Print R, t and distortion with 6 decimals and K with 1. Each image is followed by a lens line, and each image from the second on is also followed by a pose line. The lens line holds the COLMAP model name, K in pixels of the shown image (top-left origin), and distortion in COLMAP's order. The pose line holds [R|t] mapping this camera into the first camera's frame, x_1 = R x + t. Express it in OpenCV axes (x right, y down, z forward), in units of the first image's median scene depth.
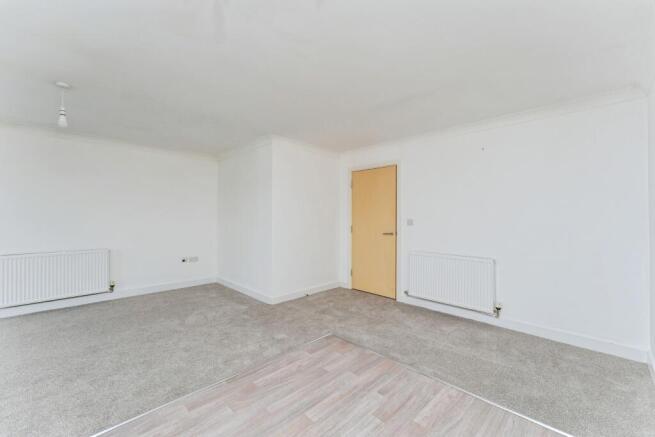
lens RADIAL K [[266.9, 0, 324.0], [0, 266.9, 226.9], [0, 0, 1]] dist [0.001433, 0.000046]
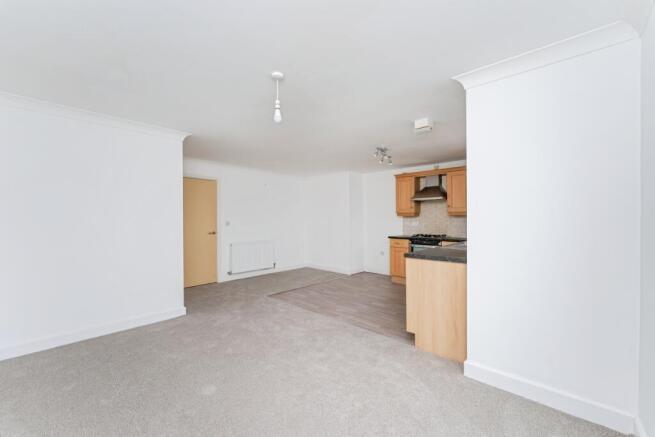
lens RADIAL K [[259.5, 0, 327.5], [0, 259.5, 218.5], [0, 0, 1]] dist [-0.000042, -0.000003]
pose [[-0.024768, 0.007094, 0.999668, -1.877447], [0.036138, 0.999328, -0.006196, -0.027055], [-0.999040, 0.035973, -0.025007, 0.864035]]
